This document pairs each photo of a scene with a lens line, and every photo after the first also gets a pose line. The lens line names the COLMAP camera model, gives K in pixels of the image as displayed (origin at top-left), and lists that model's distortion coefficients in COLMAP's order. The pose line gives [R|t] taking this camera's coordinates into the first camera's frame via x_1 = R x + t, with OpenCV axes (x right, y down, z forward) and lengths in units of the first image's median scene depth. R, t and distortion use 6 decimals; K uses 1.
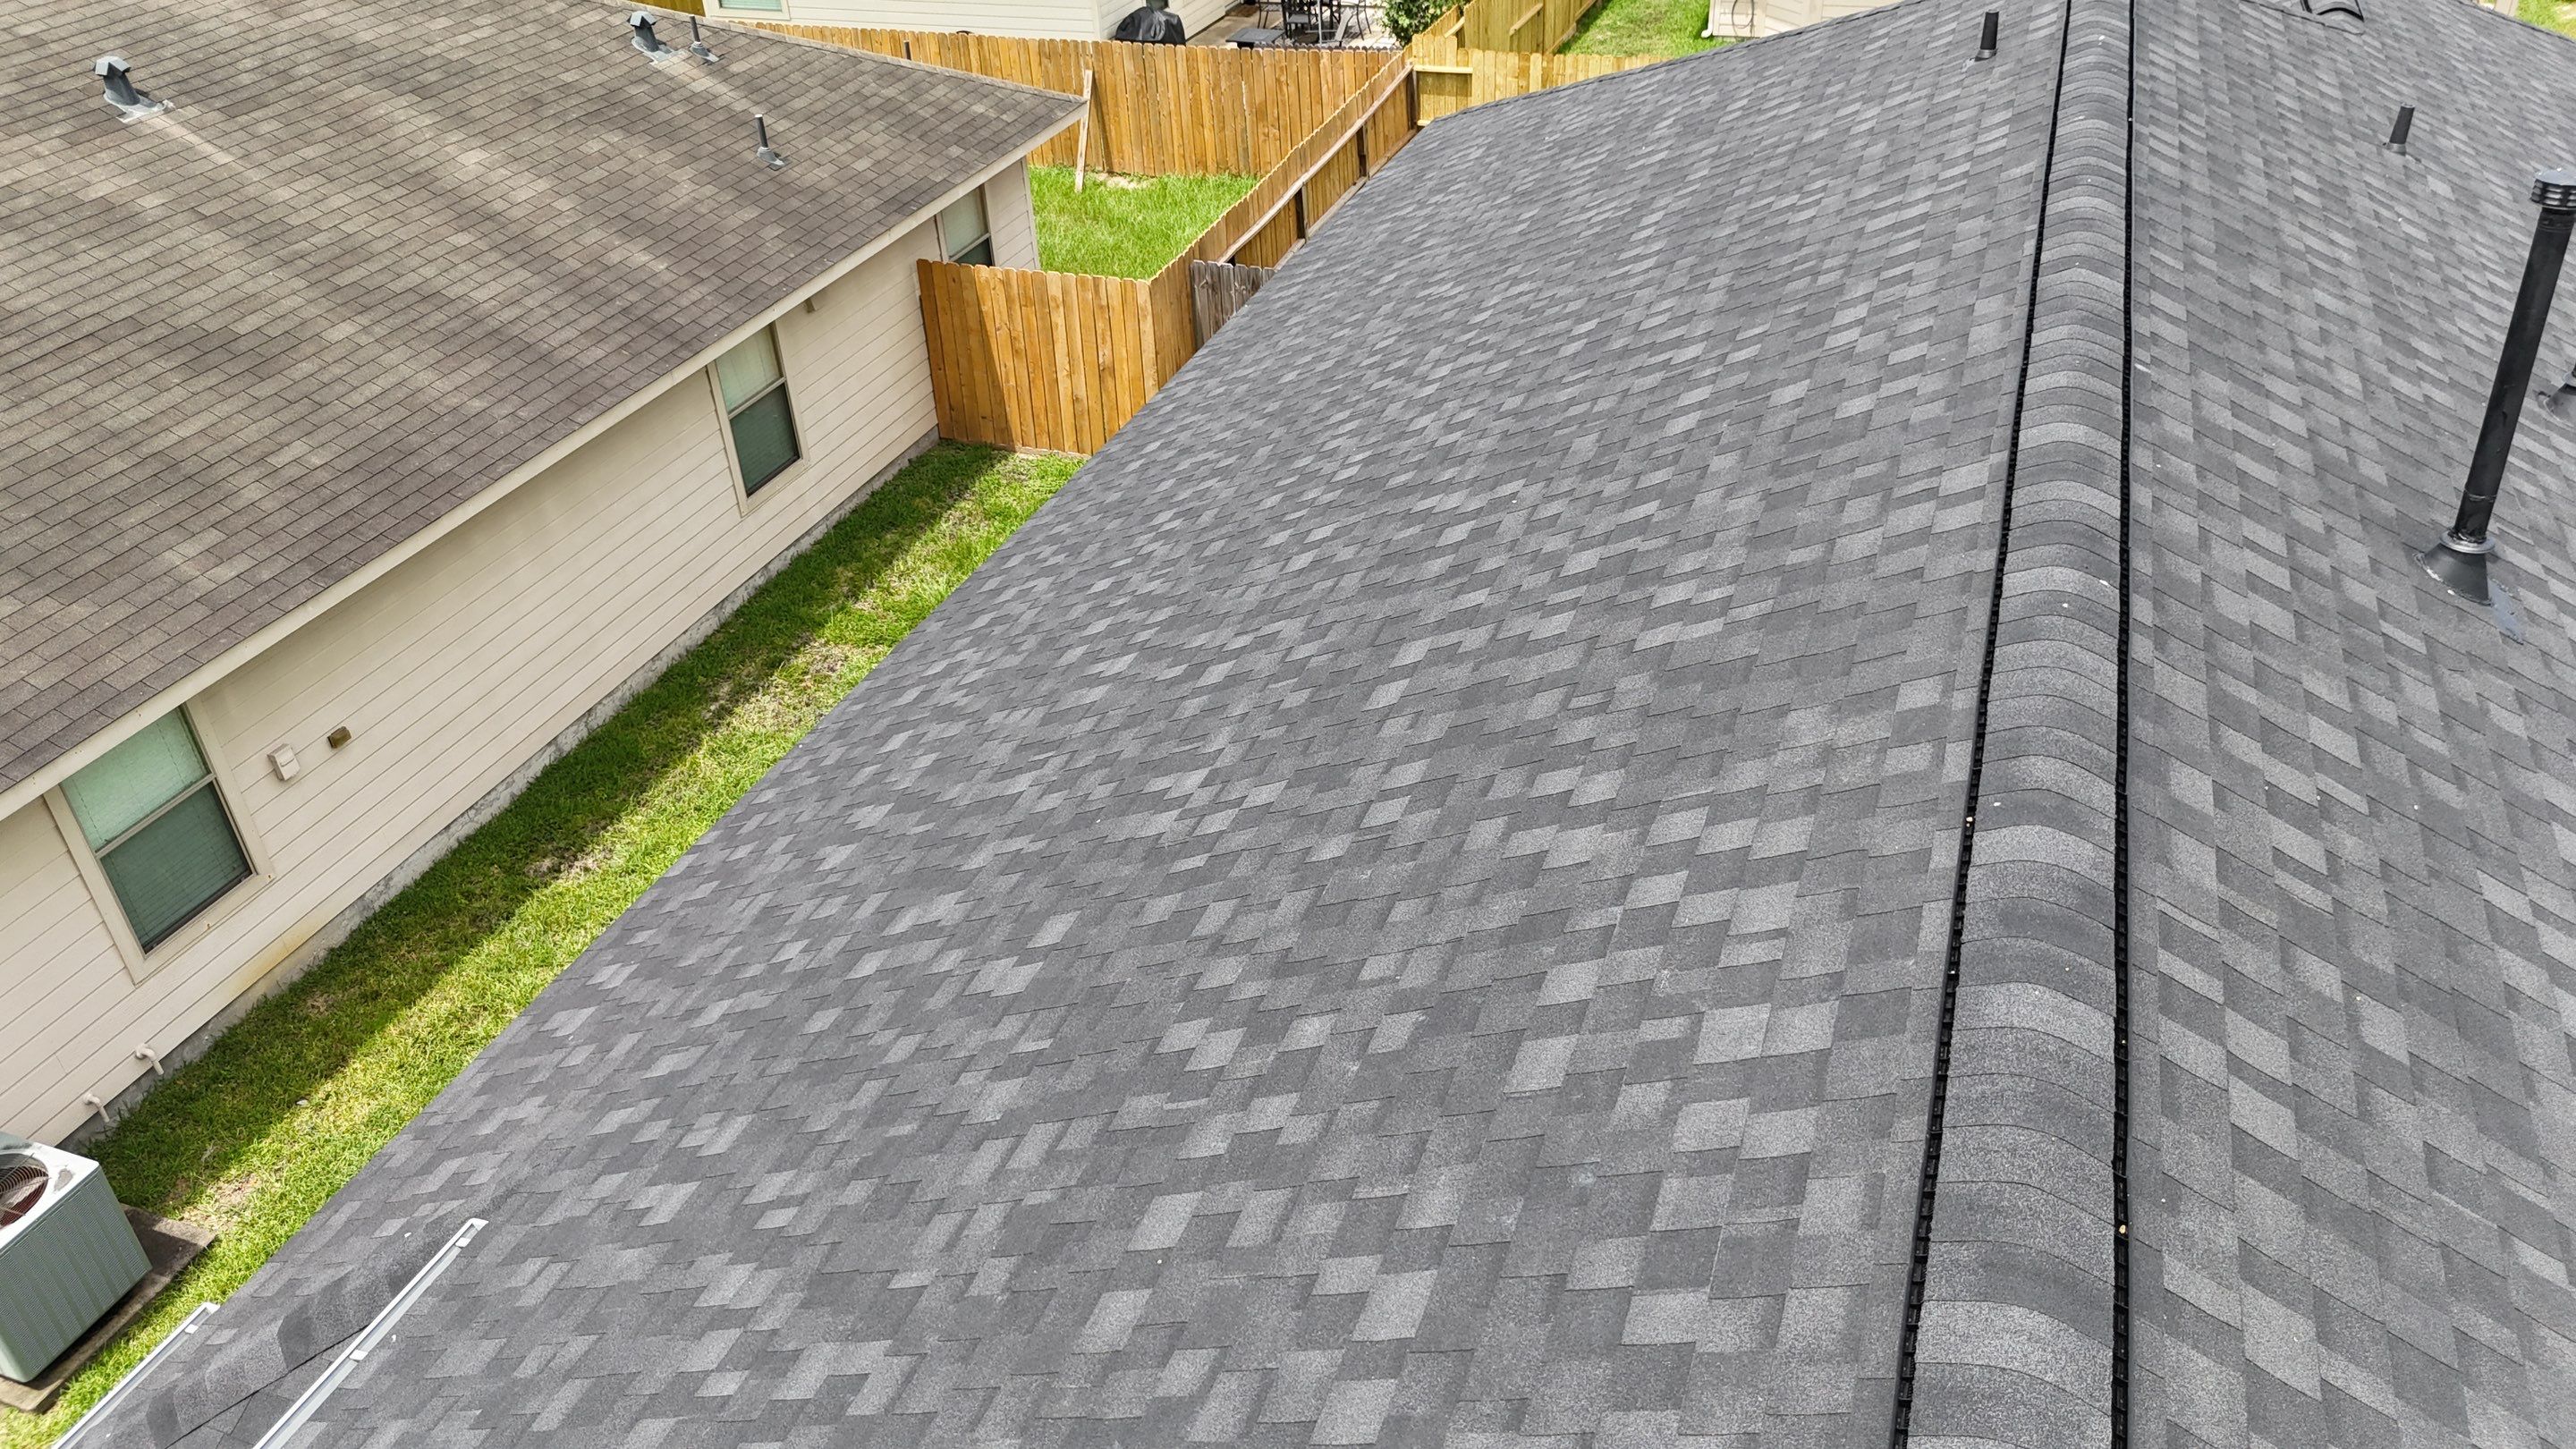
lens RADIAL K [[1903.8, 0, 1291.6], [0, 1903.8, 722.1], [0, 0, 1]] dist [0.065892, -0.073215]
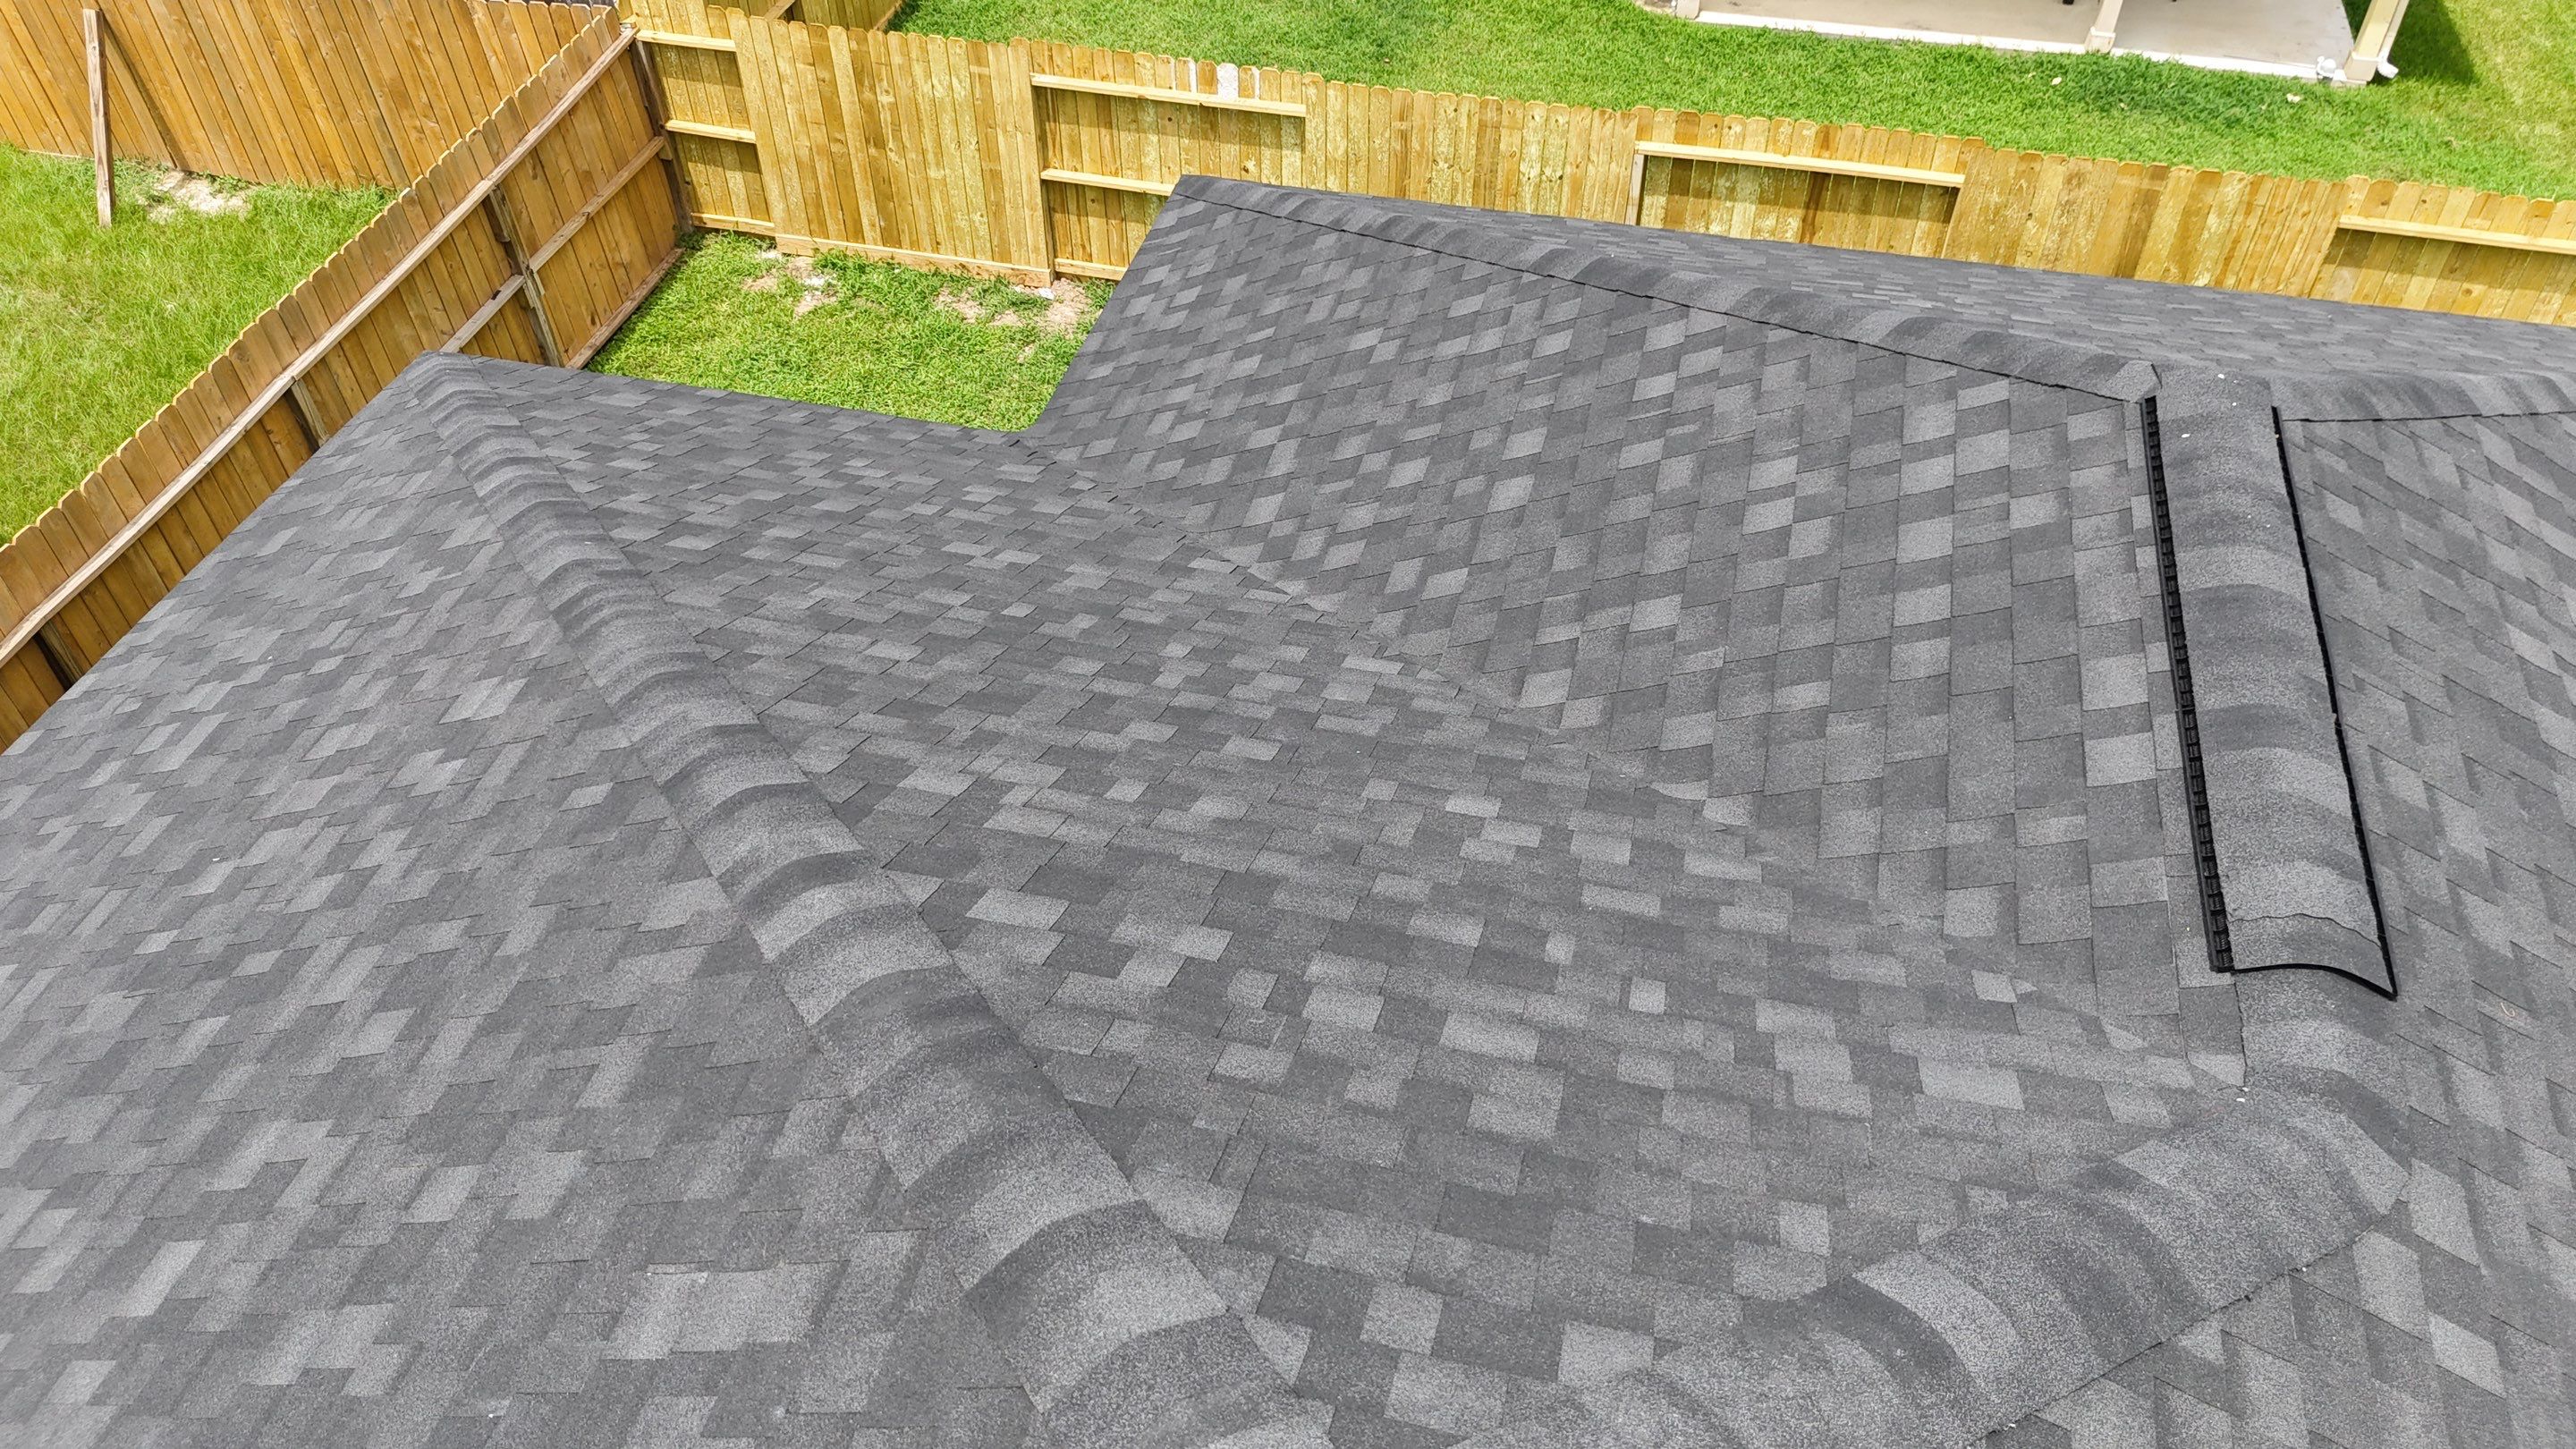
lens RADIAL K [[1903.8, 0, 1290.6], [0, 1903.8, 725.3], [0, 0, 1]] dist [0.065892, -0.073215]
pose [[0.993588, -0.048019, 0.102362, 0.484734], [0.027605, 0.980963, 0.192222, -0.635413], [-0.109643, -0.188164, 0.975998, 0.999985]]
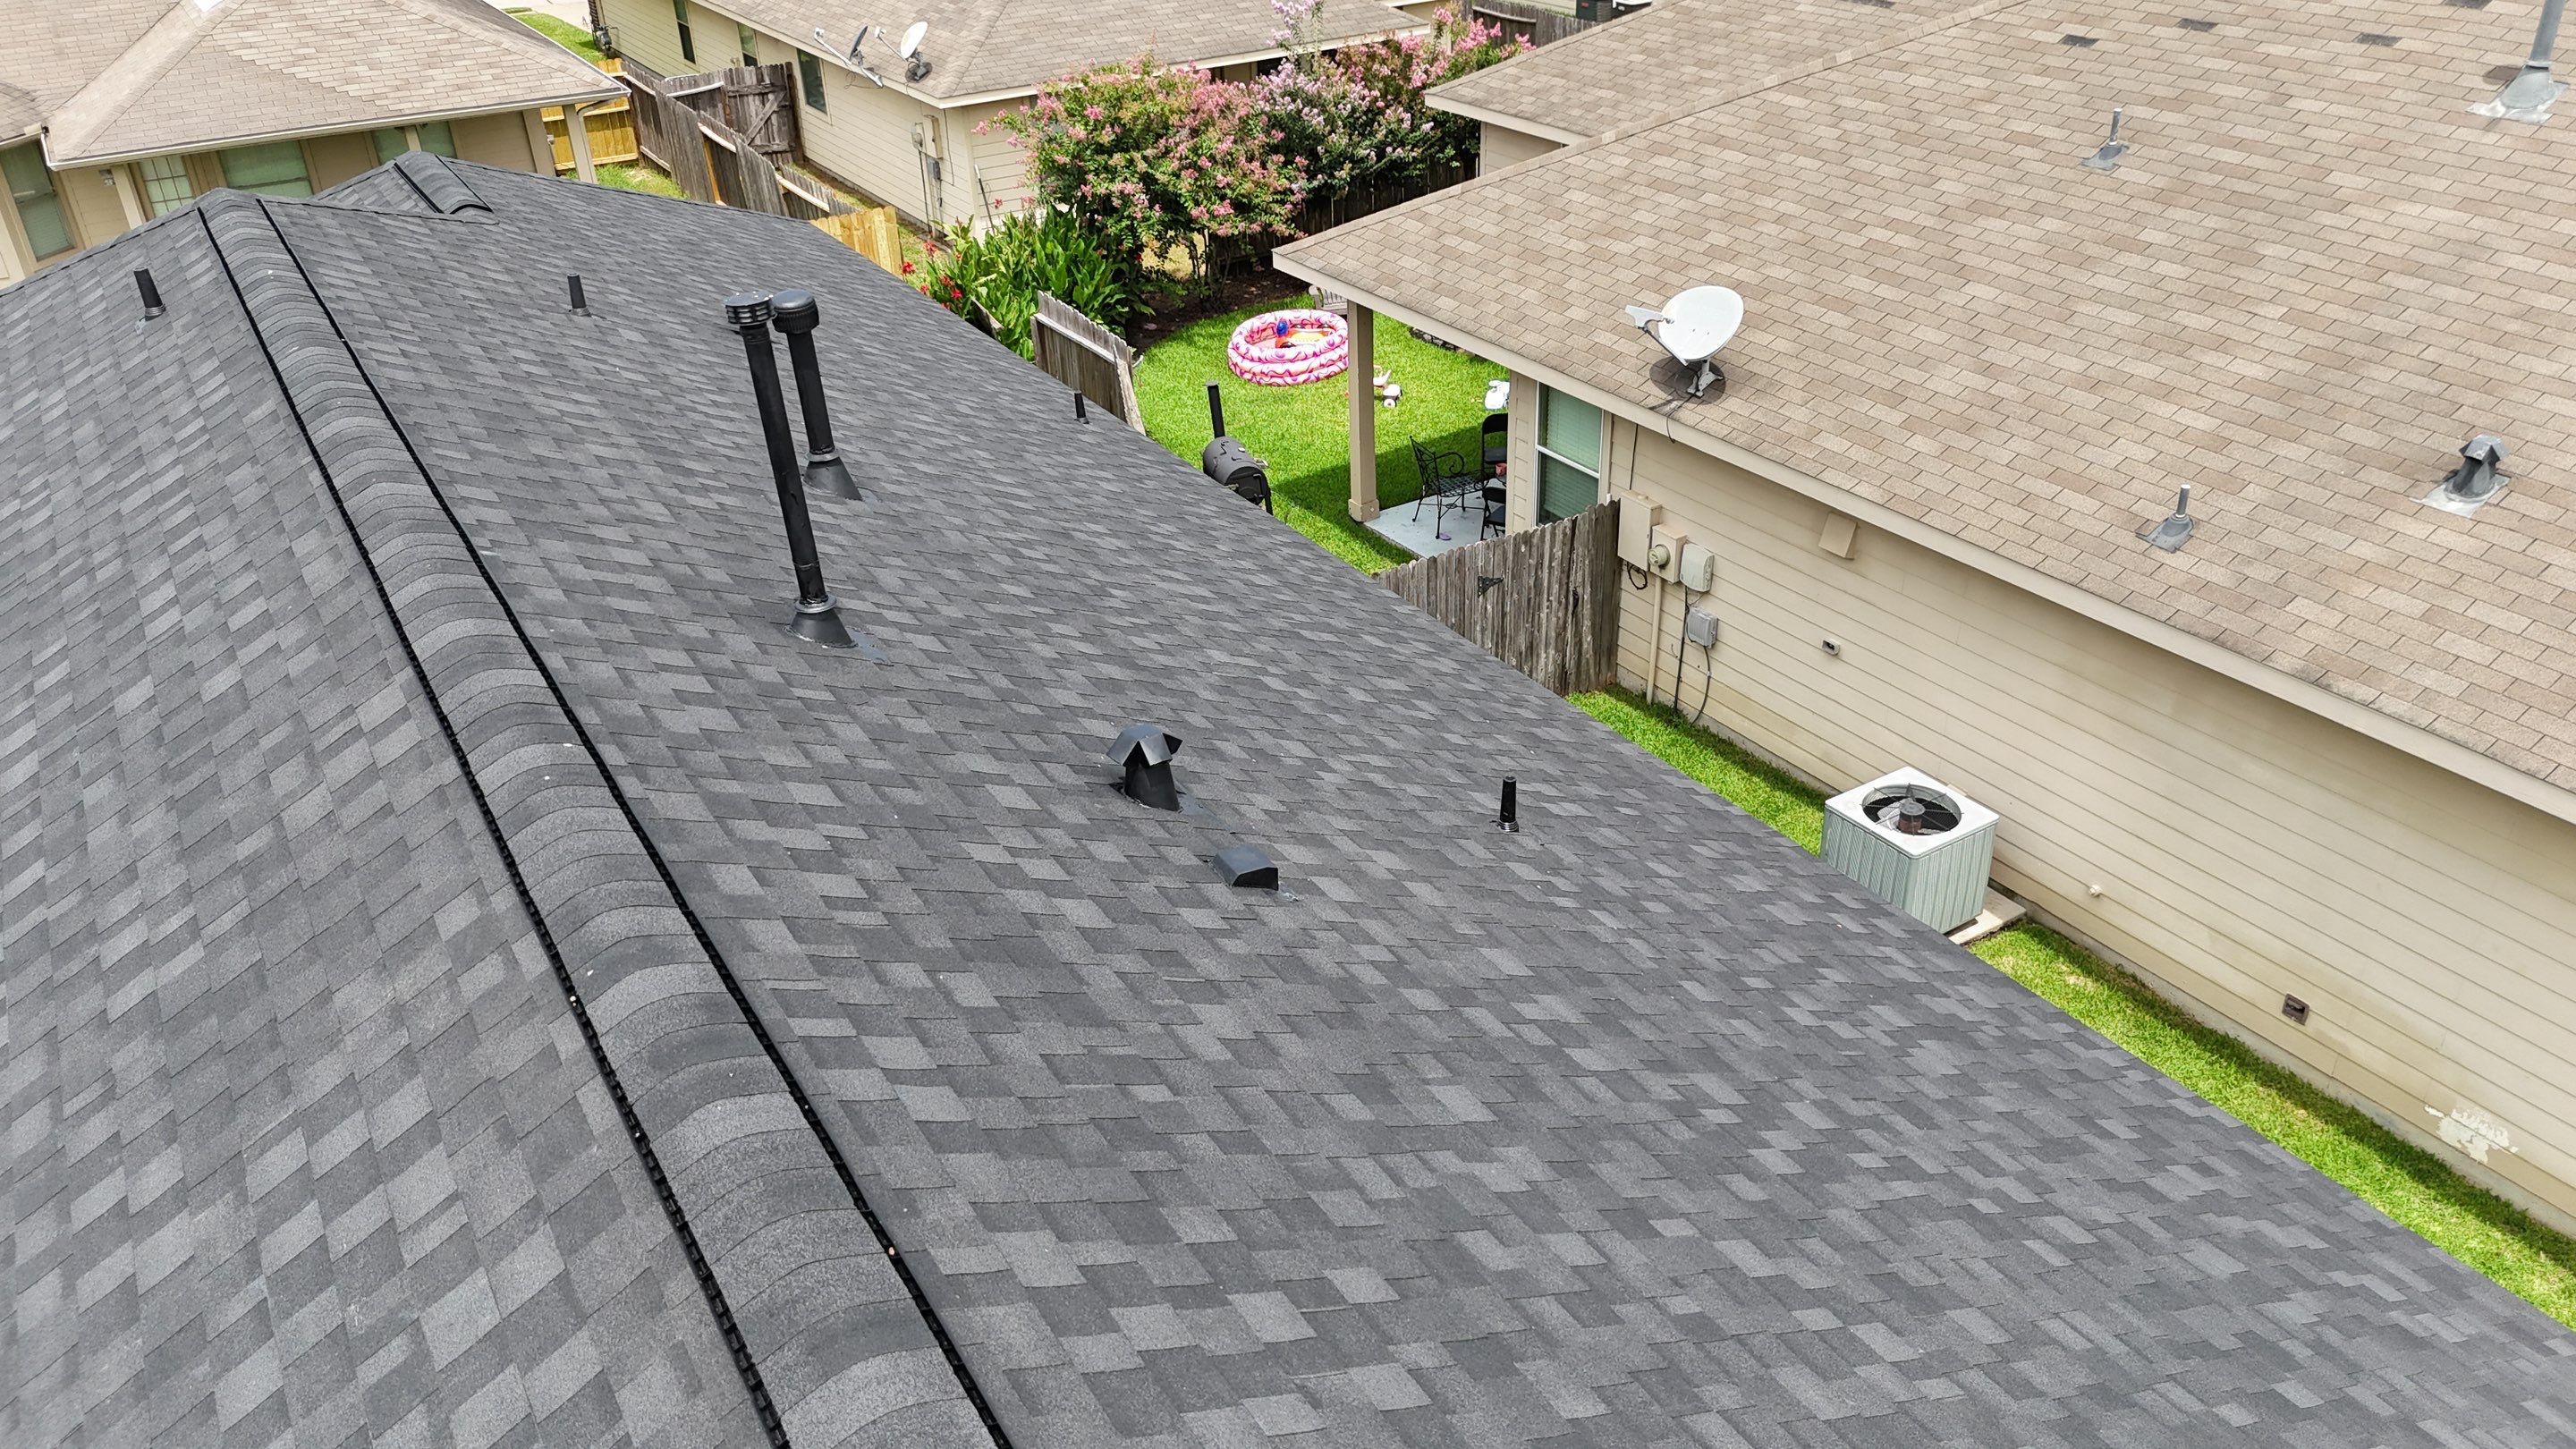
lens RADIAL K [[1903.8, 0, 1302.3], [0, 1903.8, 716.8], [0, 0, 1]] dist [0.065892, -0.073215]
pose [[0.620861, -0.364944, 0.693792, -0.025915], [0.434337, 0.896908, 0.083106, 0.000134], [-0.652597, 0.249742, 0.715364, -0.004877]]
